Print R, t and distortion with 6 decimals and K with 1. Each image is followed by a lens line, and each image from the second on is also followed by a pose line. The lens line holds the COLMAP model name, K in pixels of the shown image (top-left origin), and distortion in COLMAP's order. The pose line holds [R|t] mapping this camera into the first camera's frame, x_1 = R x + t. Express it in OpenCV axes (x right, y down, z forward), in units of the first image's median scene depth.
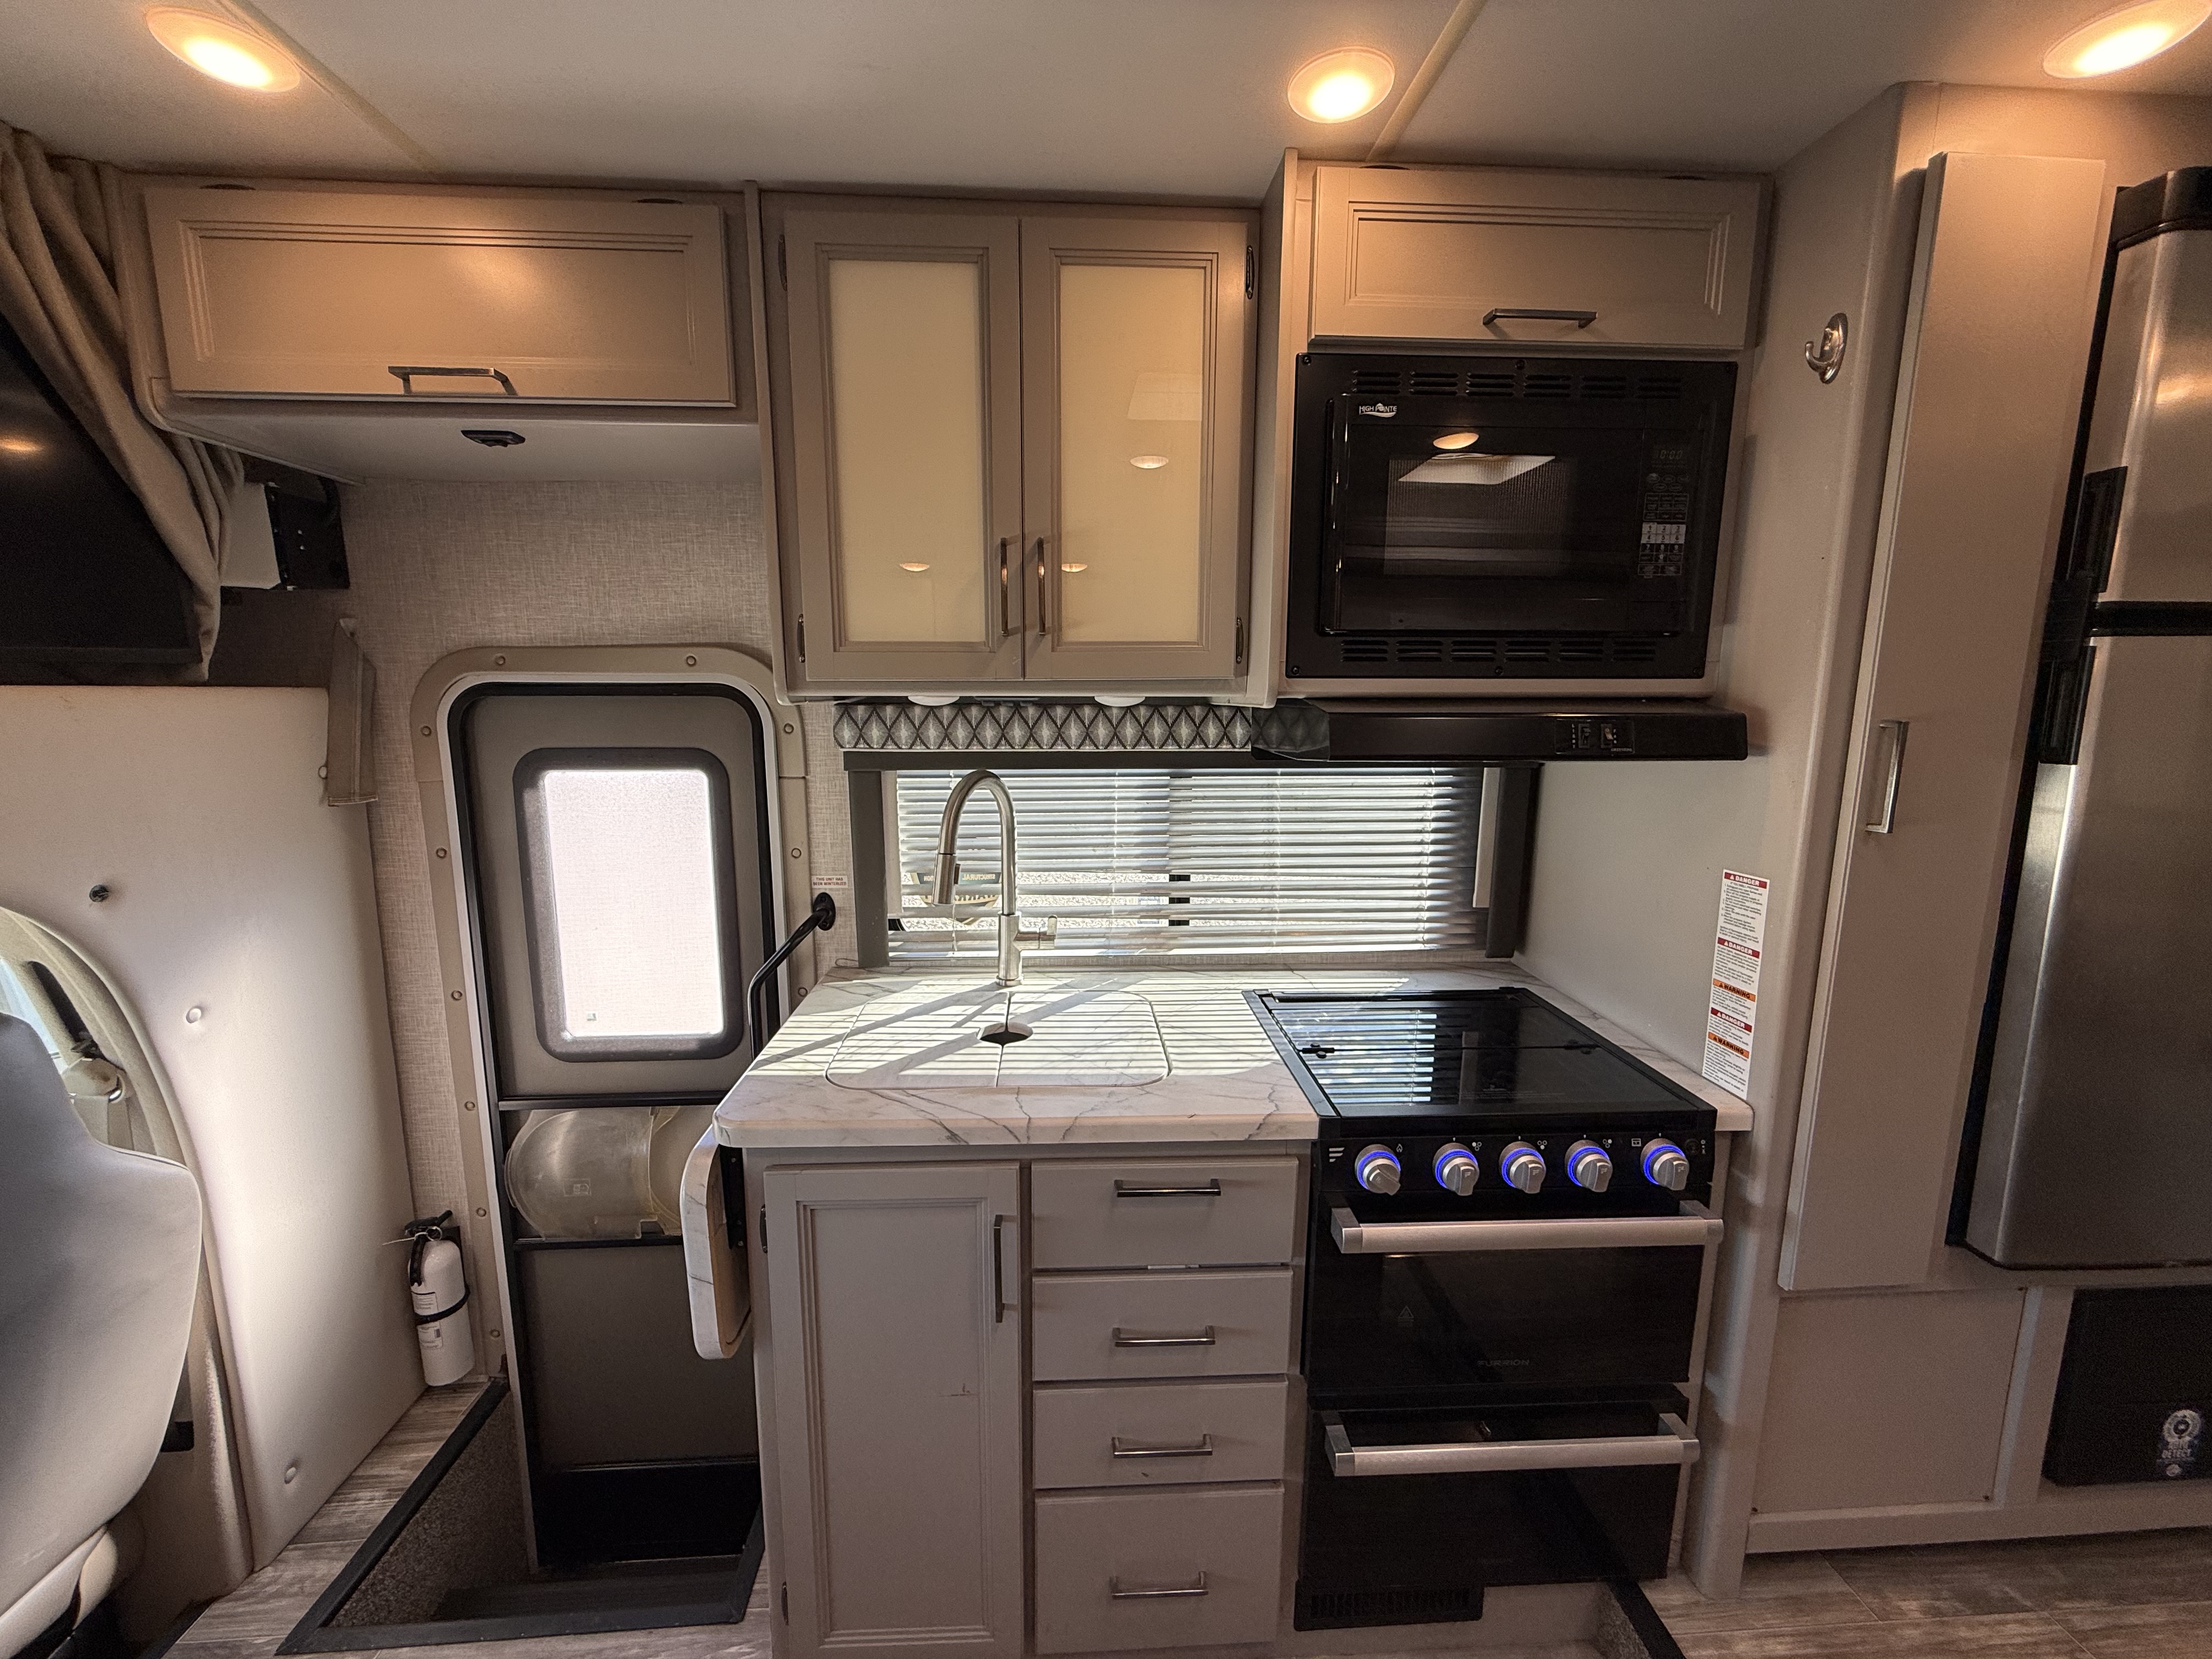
lens RADIAL K [[881.1, 0, 1104.7], [0, 881.1, 826.0], [0, 0, 1]] dist [0.000427, 0.000105]
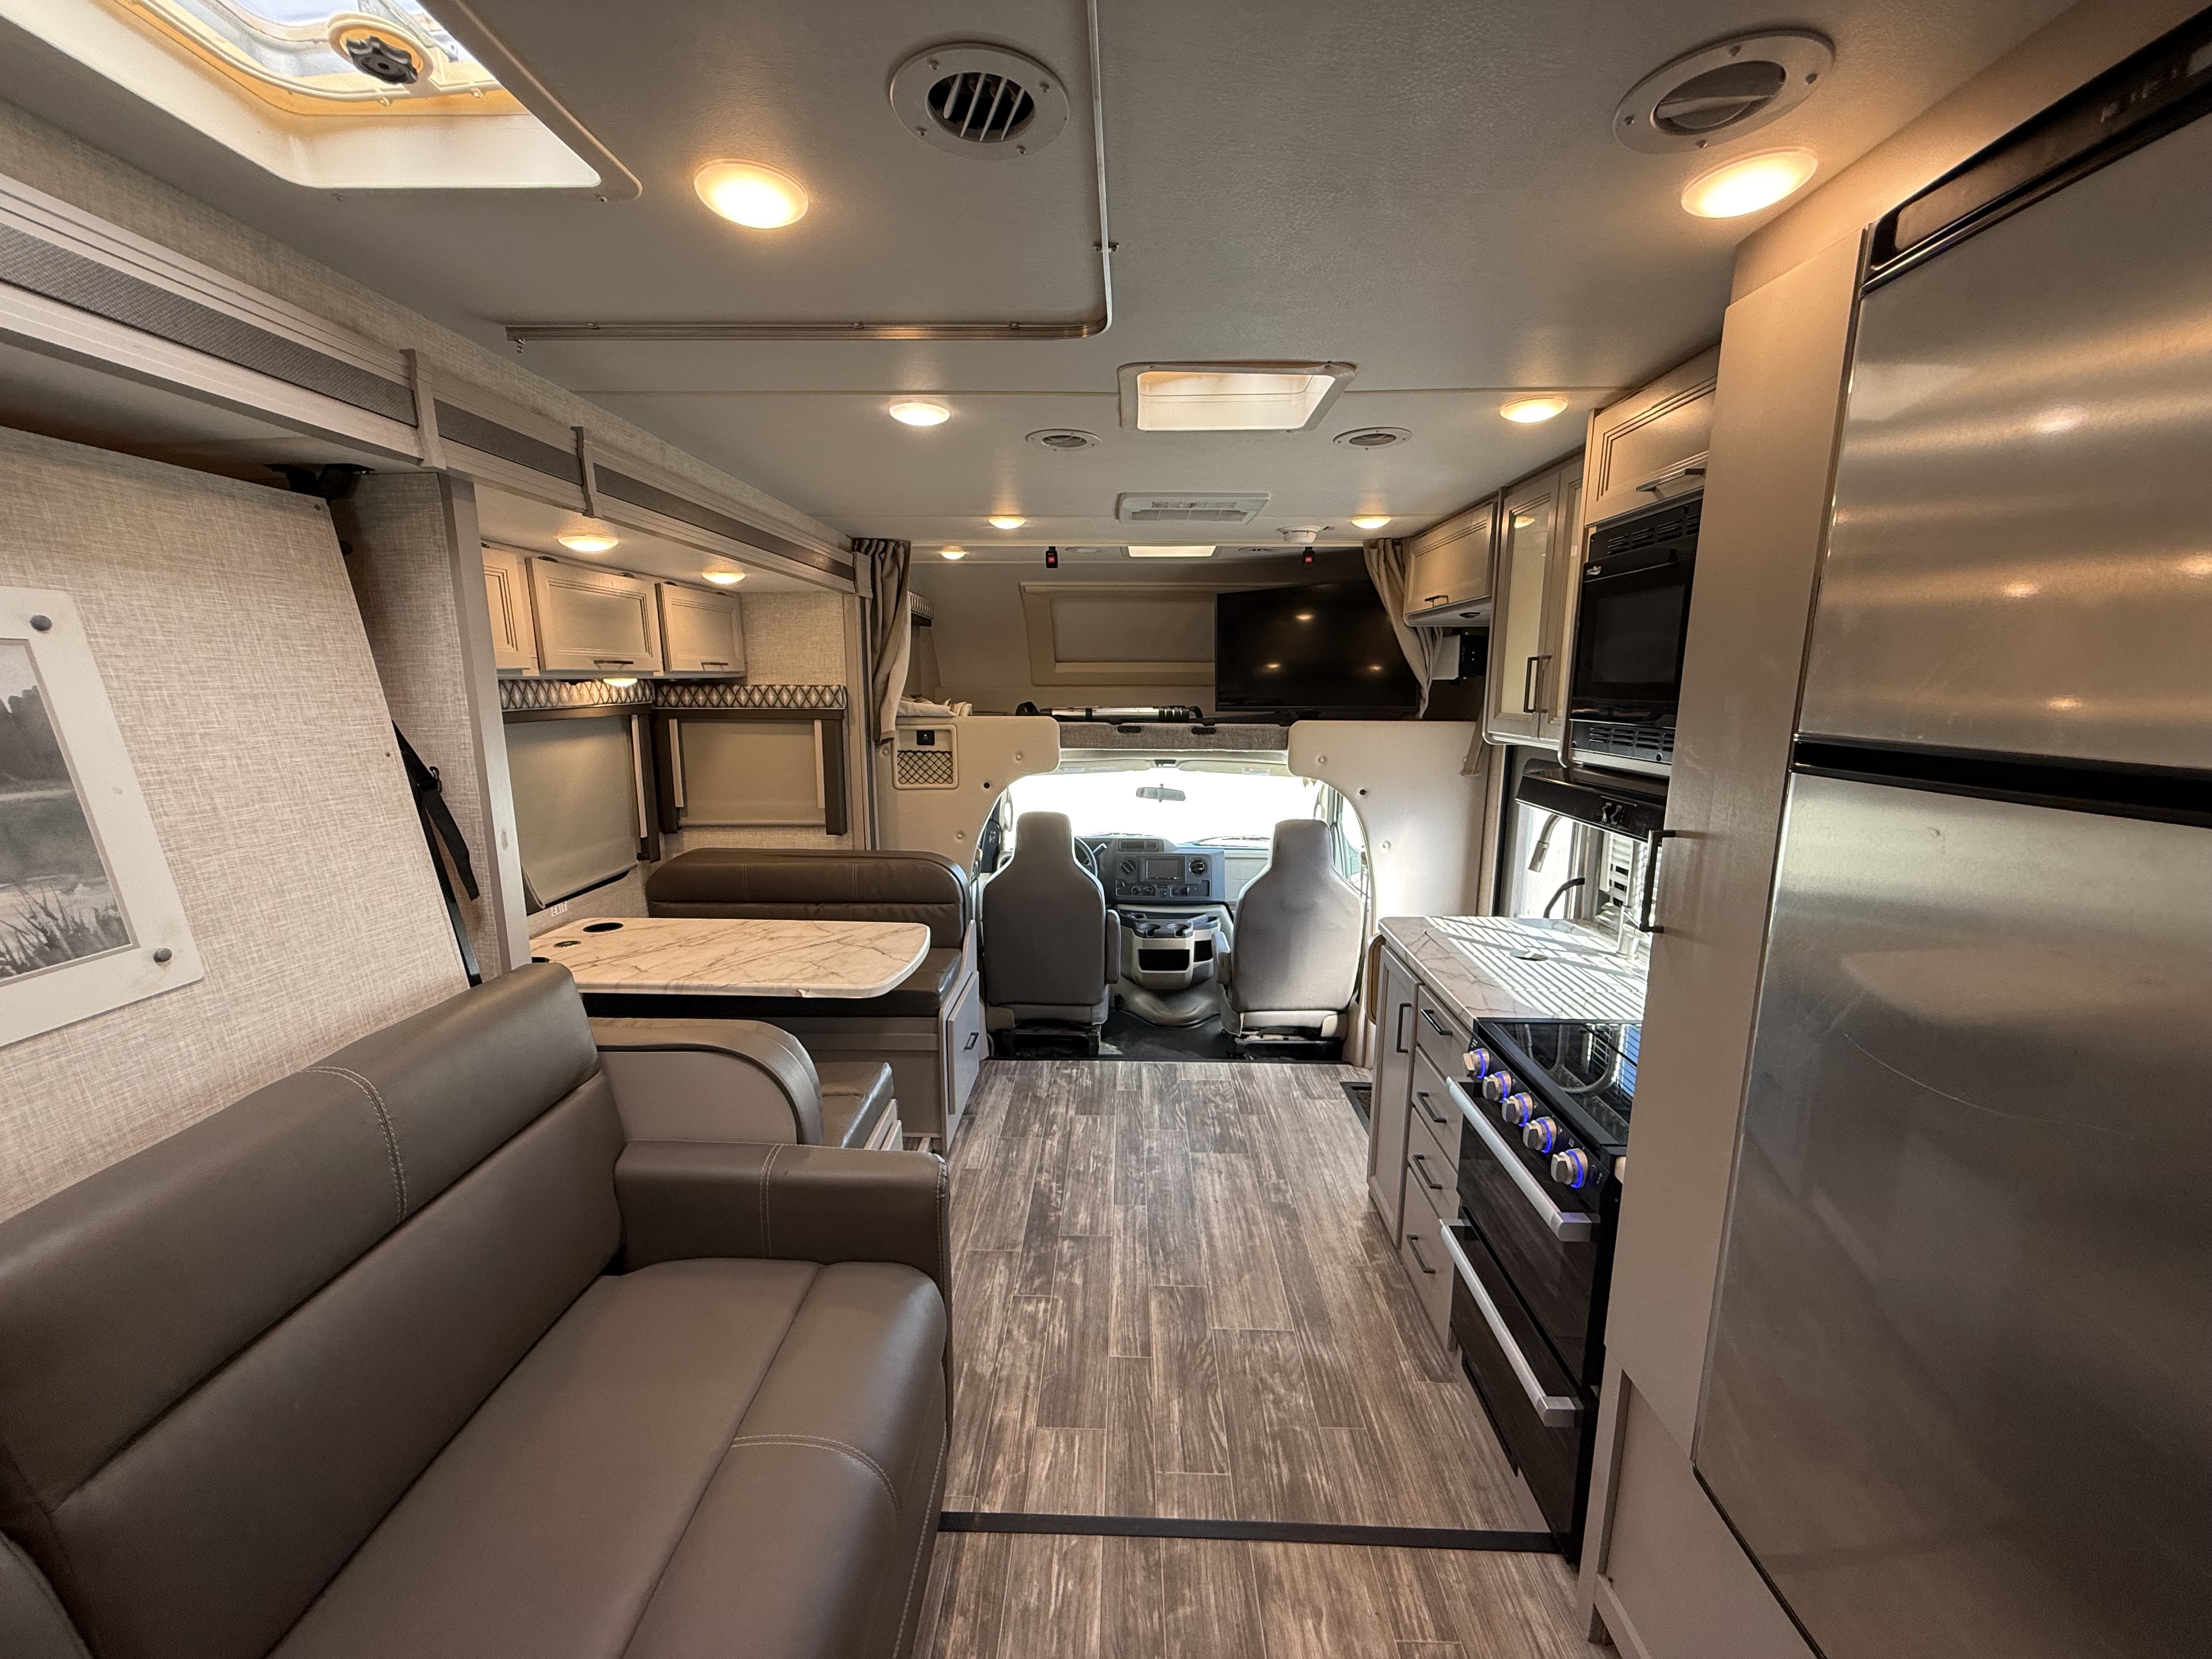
lens RADIAL K [[881.1, 0, 1102.6], [0, 881.1, 829.2], [0, 0, 1]] dist [0.000427, 0.000105]
pose [[-0.086624, 0.164480, -0.982570, 1.661144], [-0.156367, 0.971808, 0.176463, -0.168551], [0.983893, 0.168927, -0.058462, 0.323984]]
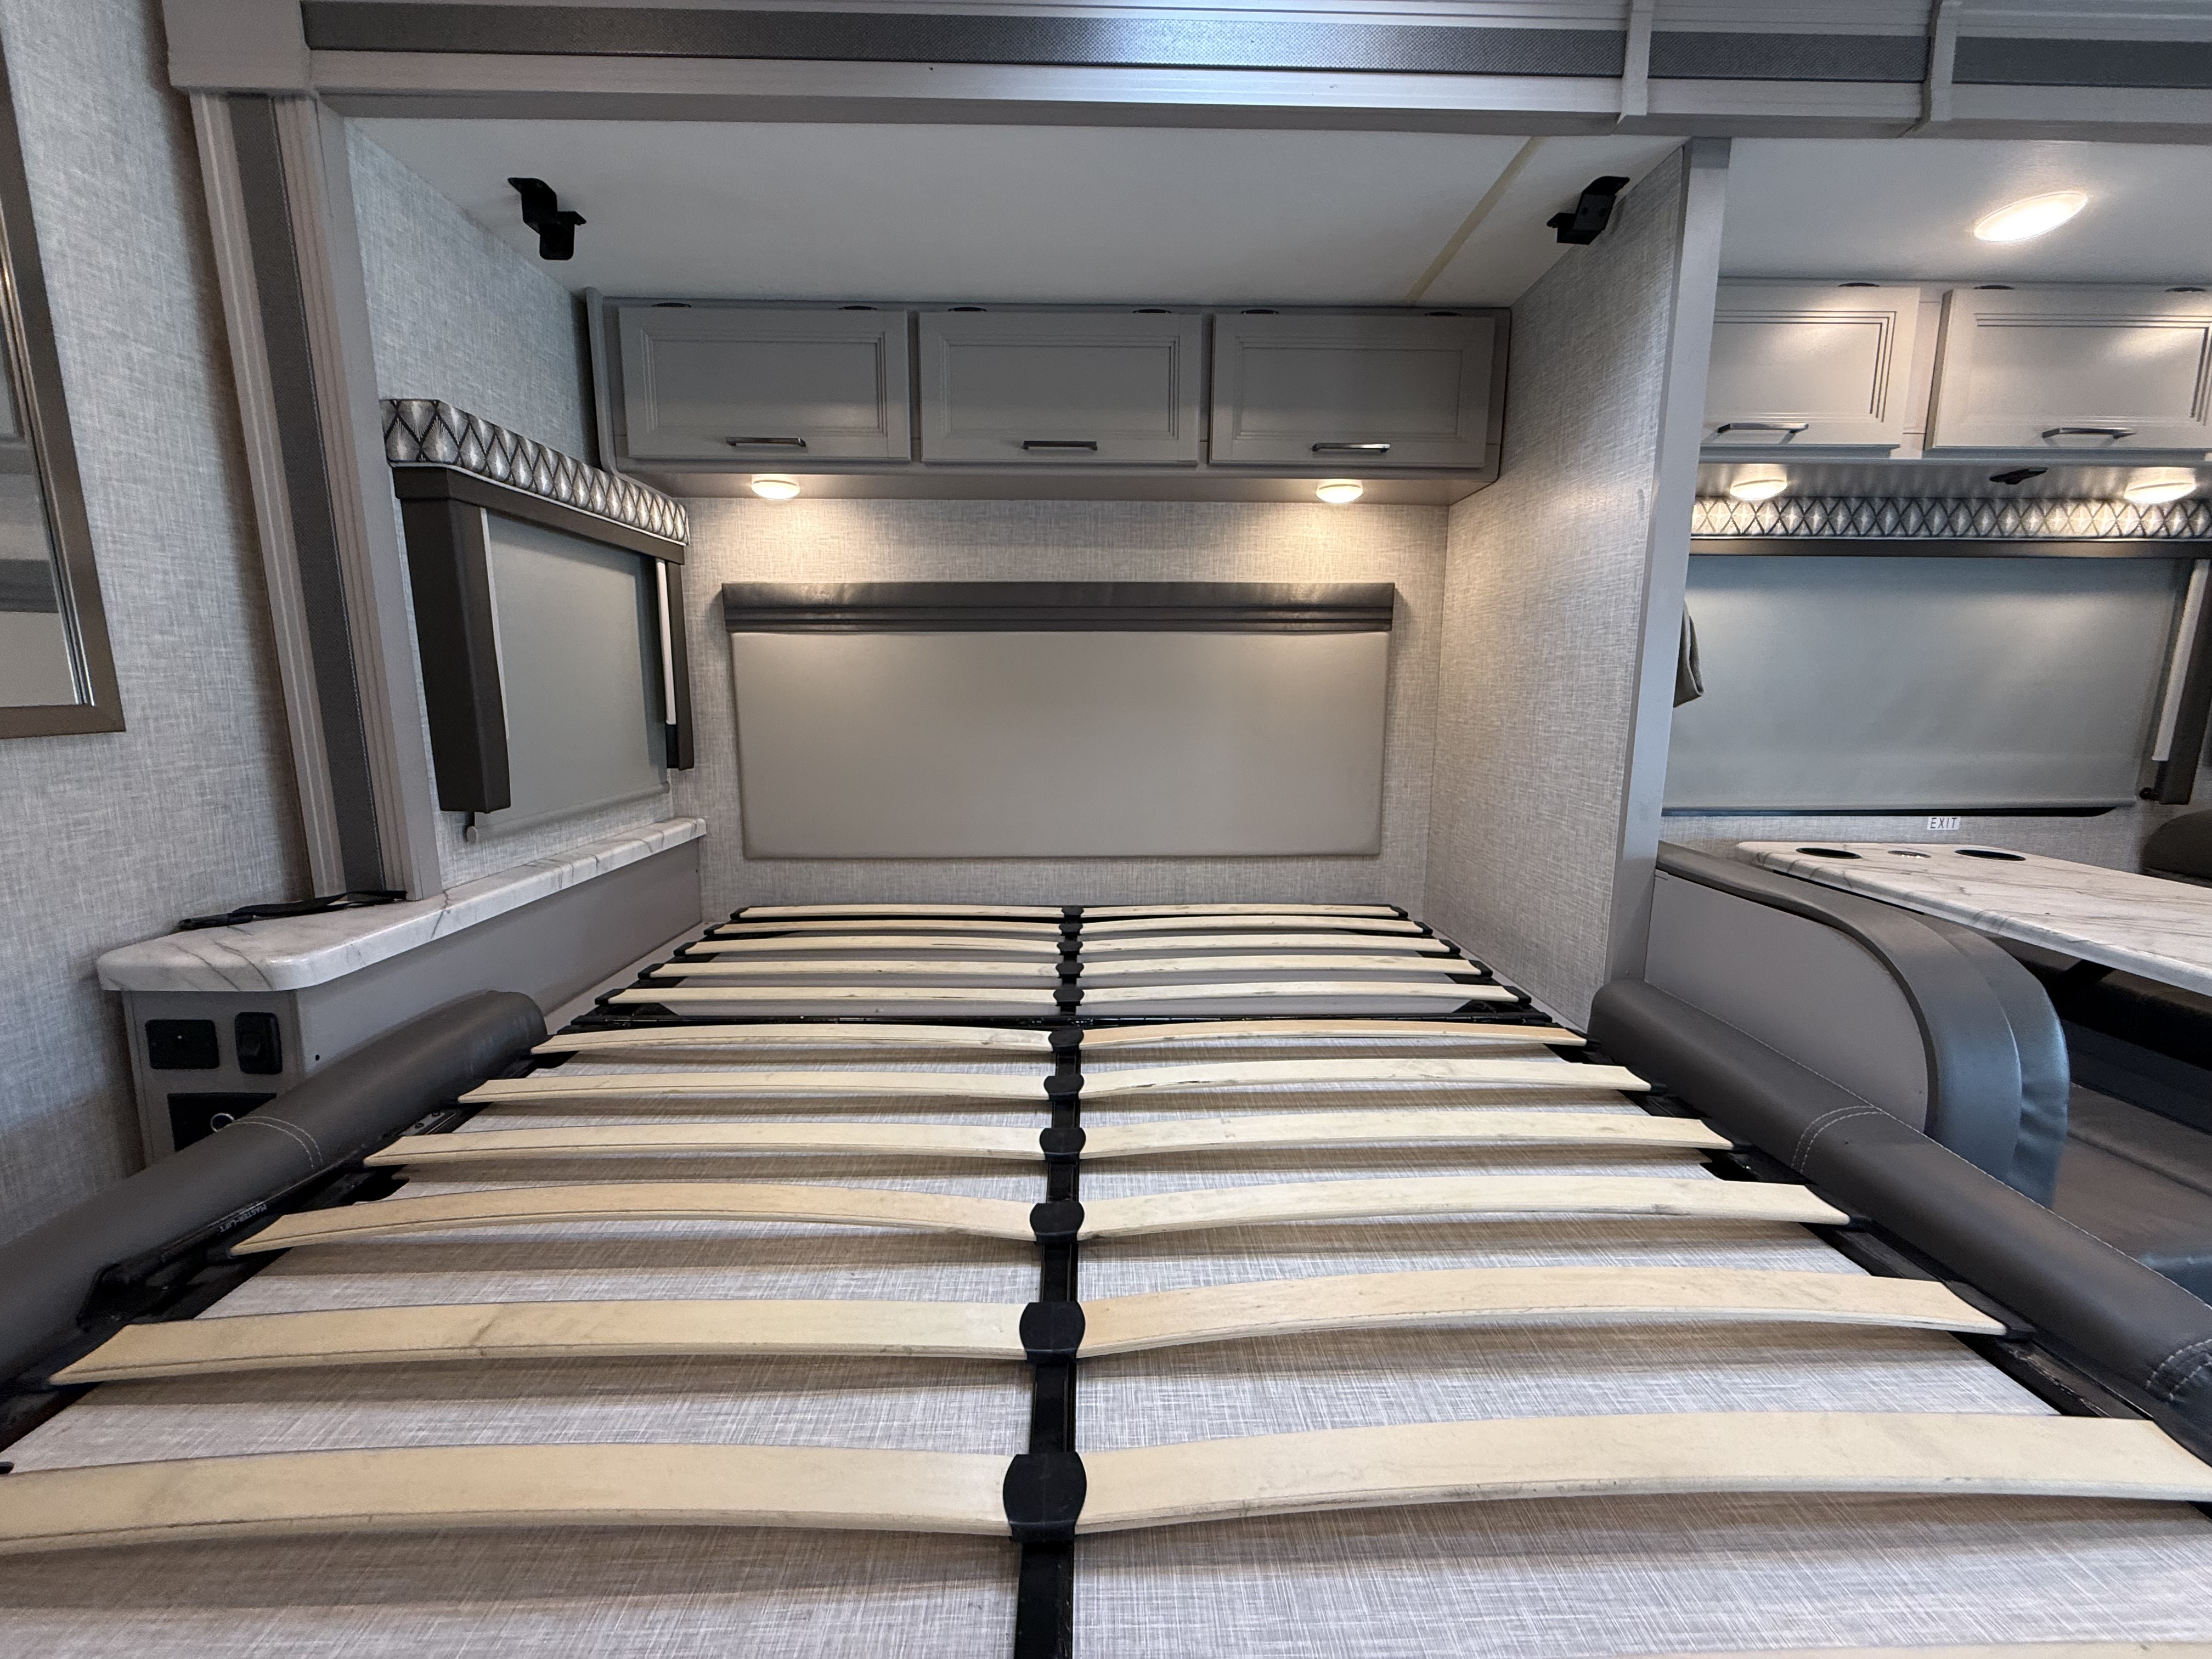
lens RADIAL K [[881.1, 0, 1108.3], [0, 881.1, 829.6], [0, 0, 1]] dist [0.000427, 0.000105]
pose [[-0.999331, -0.014045, 0.033781, 1.168826], [-0.002508, 0.947495, 0.319762, 0.104950], [-0.036498, 0.319463, -0.946896, 0.505978]]
